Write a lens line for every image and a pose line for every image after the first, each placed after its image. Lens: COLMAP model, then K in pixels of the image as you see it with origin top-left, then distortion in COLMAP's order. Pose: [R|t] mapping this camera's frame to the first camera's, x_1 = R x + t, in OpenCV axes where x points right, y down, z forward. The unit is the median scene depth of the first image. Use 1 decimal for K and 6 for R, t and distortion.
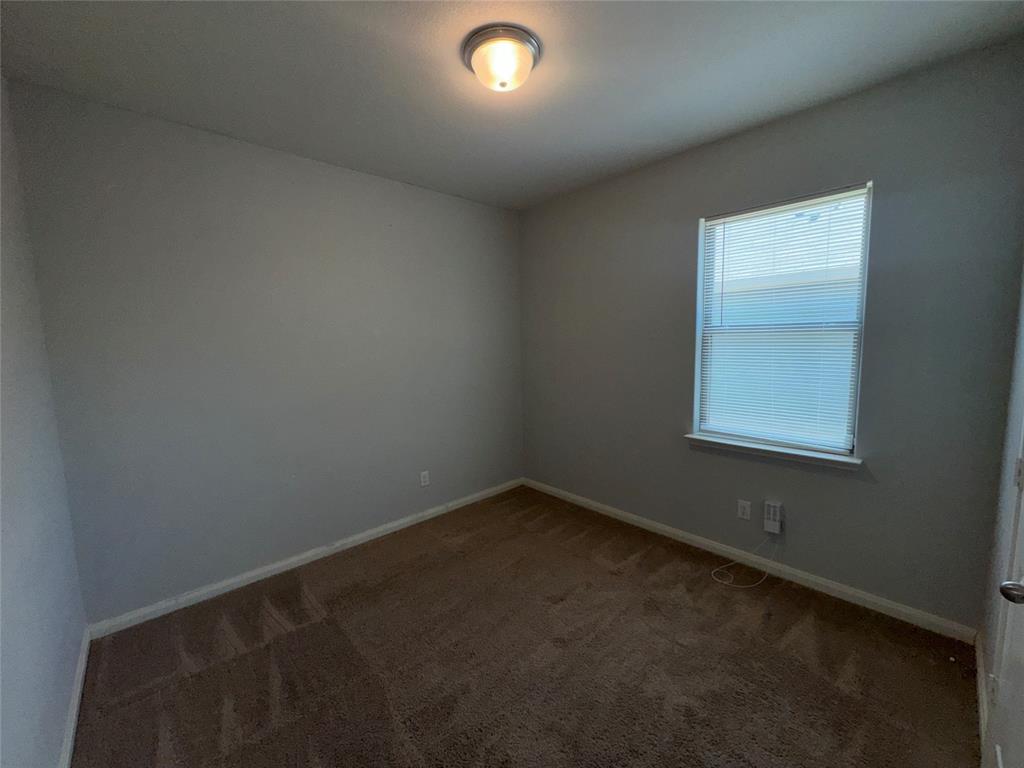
lens RADIAL K [[408.4, 0, 512.0], [0, 408.4, 384.0], [0, 0, 1]] dist [-0.002760, -0.000006]
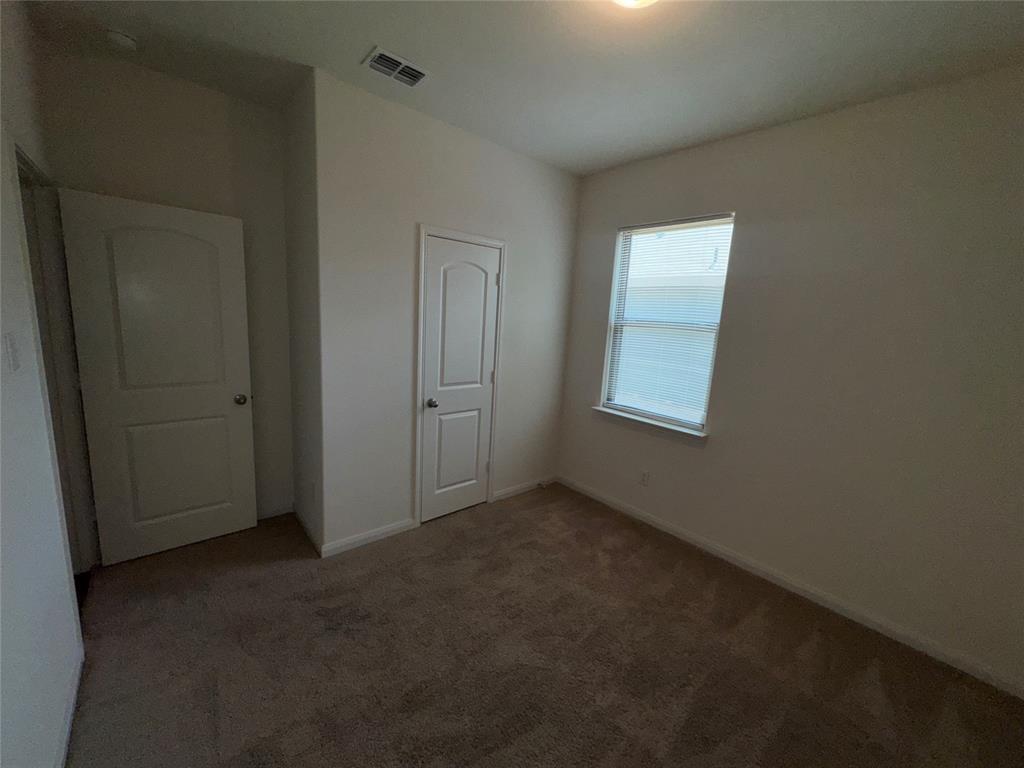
lens RADIAL K [[408.4, 0, 512.0], [0, 408.4, 384.0], [0, 0, 1]] dist [-0.002760, -0.000006]
pose [[0.995360, 0.093733, -0.021745, 0.257747], [-0.092589, 0.994514, 0.048683, 0.025346], [0.026189, -0.046444, 0.998578, -0.267645]]
